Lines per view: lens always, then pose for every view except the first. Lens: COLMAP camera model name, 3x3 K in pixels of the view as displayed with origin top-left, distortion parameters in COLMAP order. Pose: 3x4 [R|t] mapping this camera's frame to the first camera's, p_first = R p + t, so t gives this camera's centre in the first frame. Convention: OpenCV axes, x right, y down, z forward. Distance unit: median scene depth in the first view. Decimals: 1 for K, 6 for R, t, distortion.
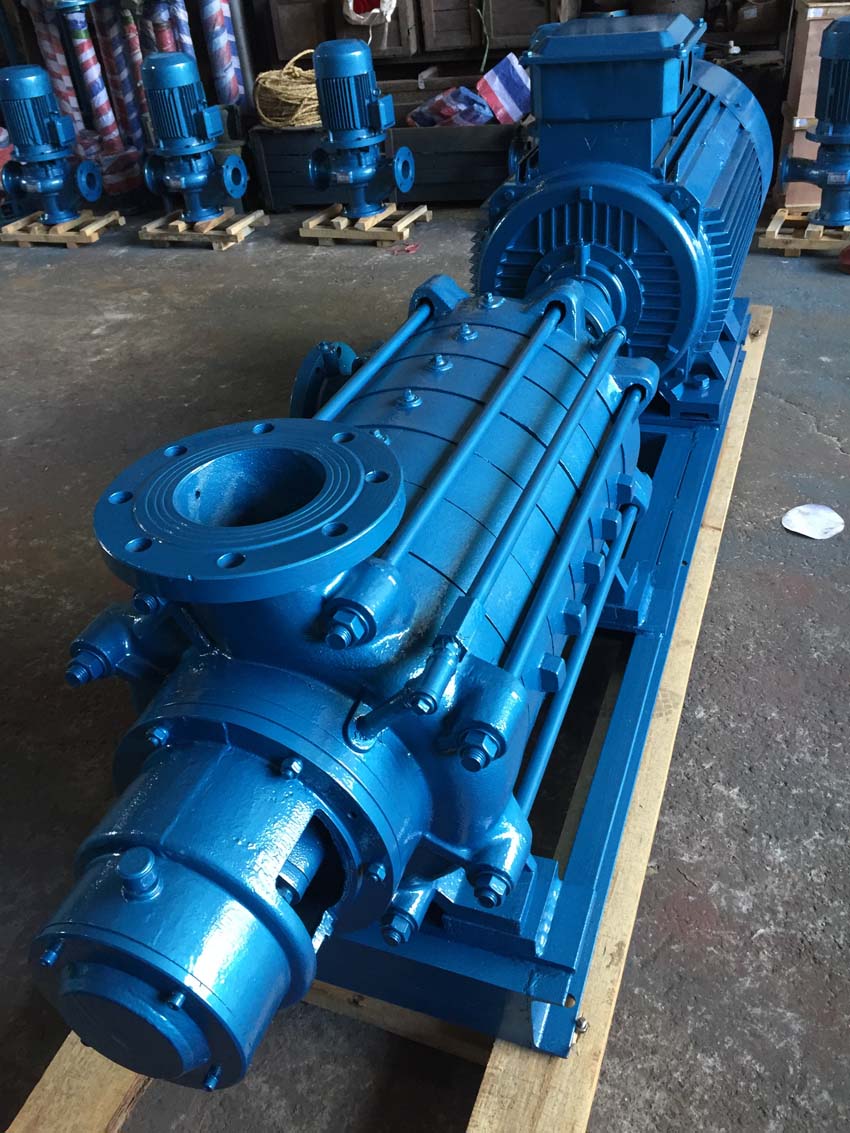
lens RADIAL K [[947.5, 0, 424.9], [0, 947.5, 566.3], [0, 0, 1]] dist [0.062249, -0.052274]
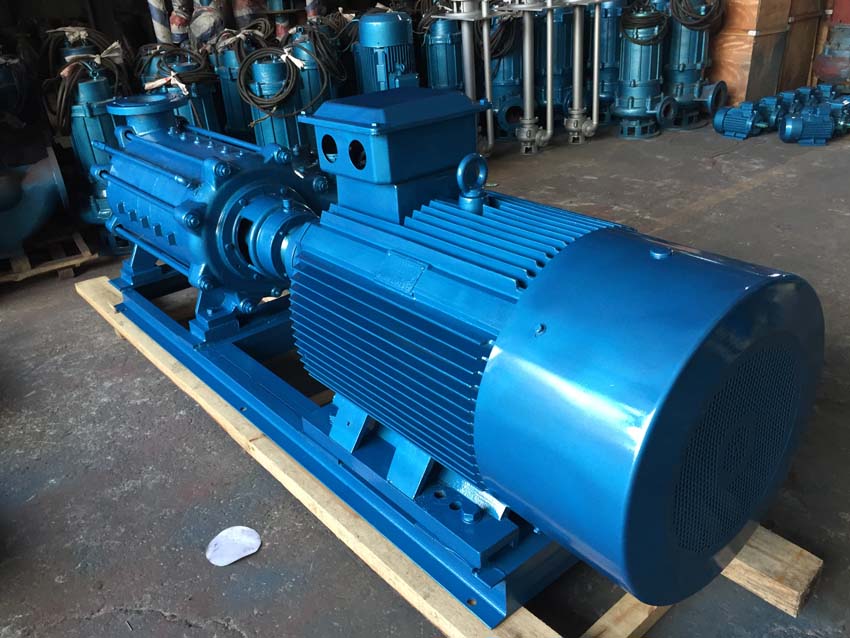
lens RADIAL K [[710.8, 0, 426.0], [0, 710.8, 317.5], [0, 0, 1]] dist [0.062249, -0.052274]
pose [[-0.472640, 0.497217, -0.727589, 1.015636], [-0.426827, 0.593166, 0.682621, -1.115482], [0.770993, 0.633189, -0.068129, 1.416739]]
